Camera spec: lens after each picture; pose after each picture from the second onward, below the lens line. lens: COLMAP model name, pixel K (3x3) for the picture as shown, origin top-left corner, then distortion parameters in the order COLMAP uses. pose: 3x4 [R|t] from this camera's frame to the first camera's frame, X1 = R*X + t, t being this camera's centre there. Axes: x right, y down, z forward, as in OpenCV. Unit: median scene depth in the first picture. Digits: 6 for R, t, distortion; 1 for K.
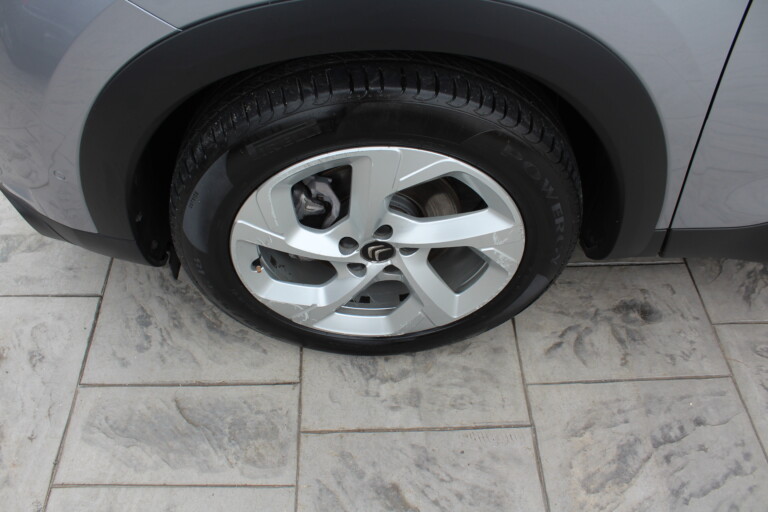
lens RADIAL K [[638.3, 0, 381.3], [0, 638.3, 254.6], [0, 0, 1]] dist [-0.150119, 0.098986]
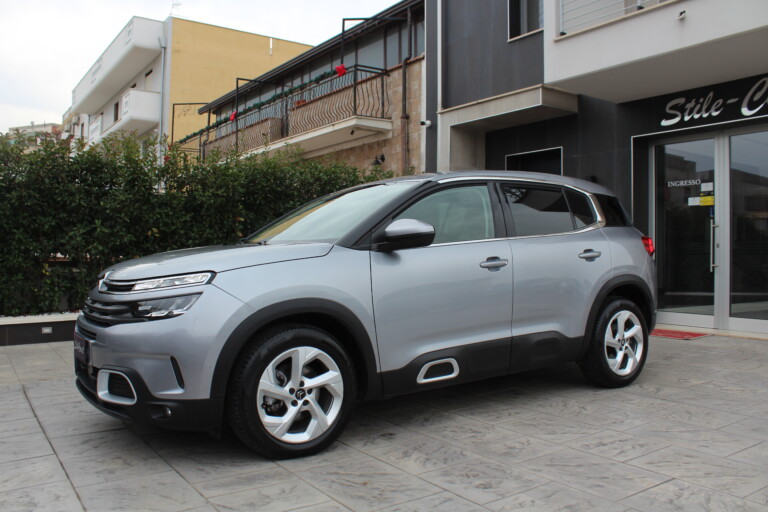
lens RADIAL K [[638.3, 0, 384.1], [0, 638.3, 254.6], [0, 0, 1]] dist [-0.150119, 0.098986]
pose [[0.841245, -0.032811, 0.539657, -1.184473], [0.434446, 0.635155, -0.638620, 1.552039], [-0.321812, 0.771688, 0.548575, -1.190761]]
